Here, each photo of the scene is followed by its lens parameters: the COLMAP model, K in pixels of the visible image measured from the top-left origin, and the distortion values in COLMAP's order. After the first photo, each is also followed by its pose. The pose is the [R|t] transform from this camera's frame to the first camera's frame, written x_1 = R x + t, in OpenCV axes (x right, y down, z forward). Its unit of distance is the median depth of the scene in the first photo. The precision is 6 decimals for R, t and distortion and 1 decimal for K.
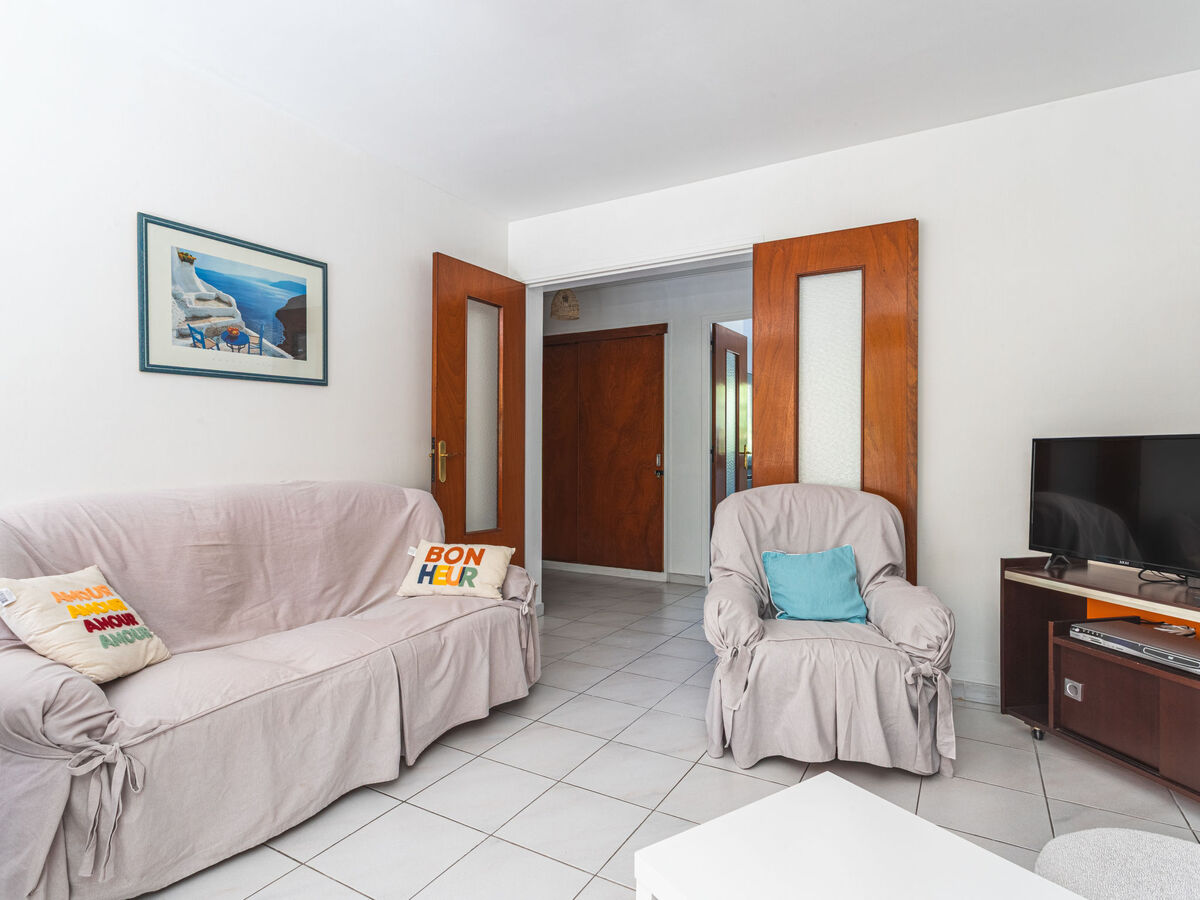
lens RADIAL K [[644.7, 0, 605.3], [0, 644.7, 453.6], [0, 0, 1]] dist [0.001711, 0.000702]
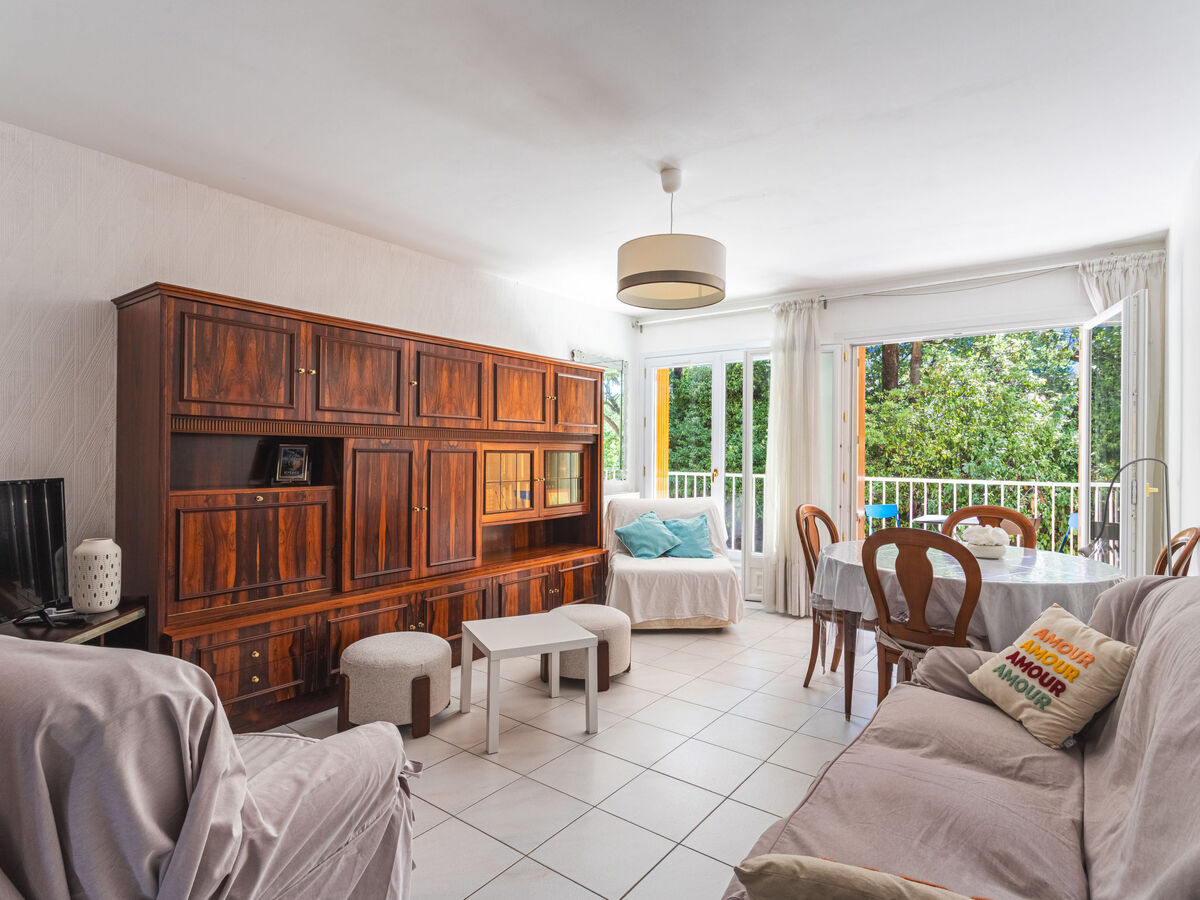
lens RADIAL K [[625.8, 0, 600.0], [0, 625.8, 450.0], [0, 0, 1]] dist [-0.001142, -0.000148]
pose [[-0.993153, -0.005786, 0.116679, -0.113386], [-0.005593, 0.999982, 0.001985, -0.083154], [-0.116688, 0.001319, -0.993168, 1.583711]]
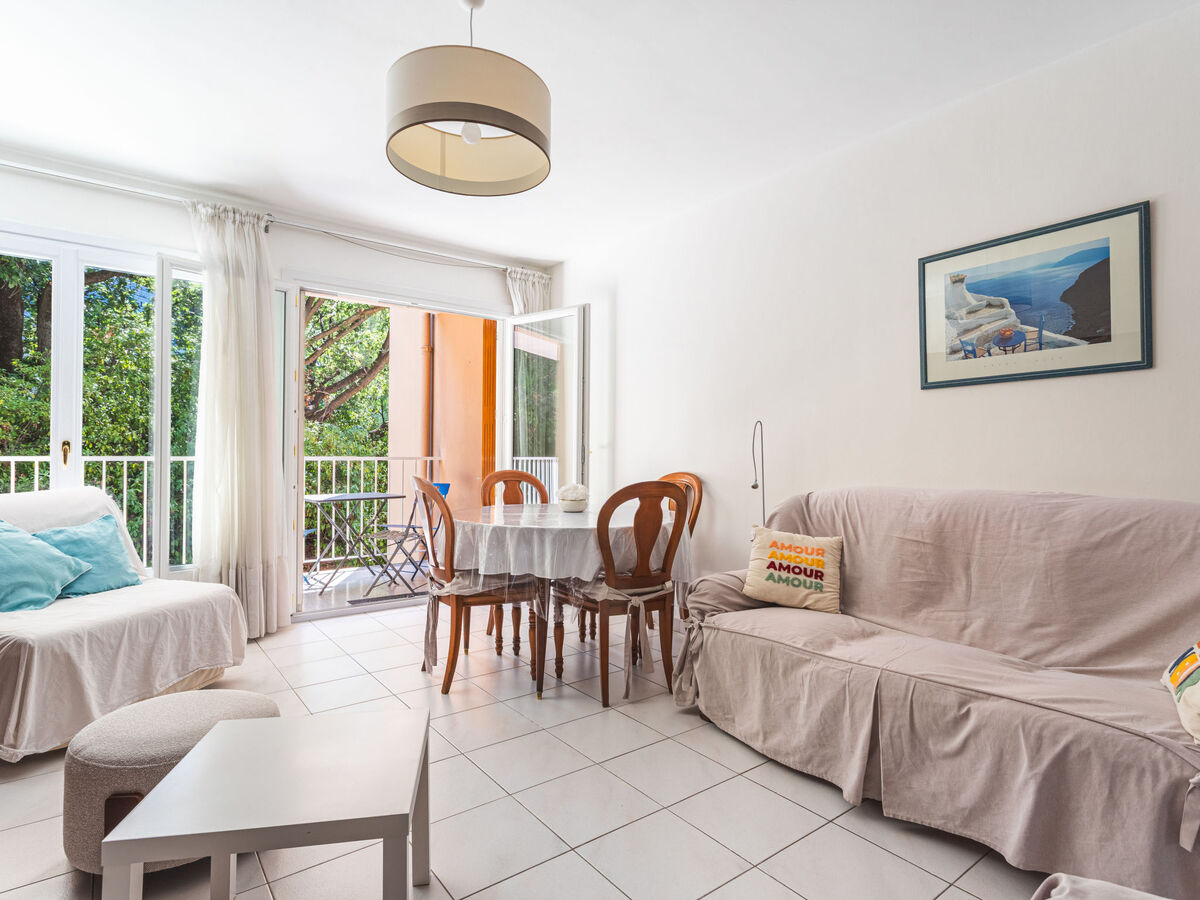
lens RADIAL K [[644.7, 0, 605.3], [0, 644.7, 453.6], [0, 0, 1]] dist [0.001711, 0.000702]
pose [[-0.386450, -0.005818, -0.922292, 0.573844], [-0.013471, 0.999909, -0.000663, -0.000045], [0.922212, 0.012169, -0.386493, 0.865315]]
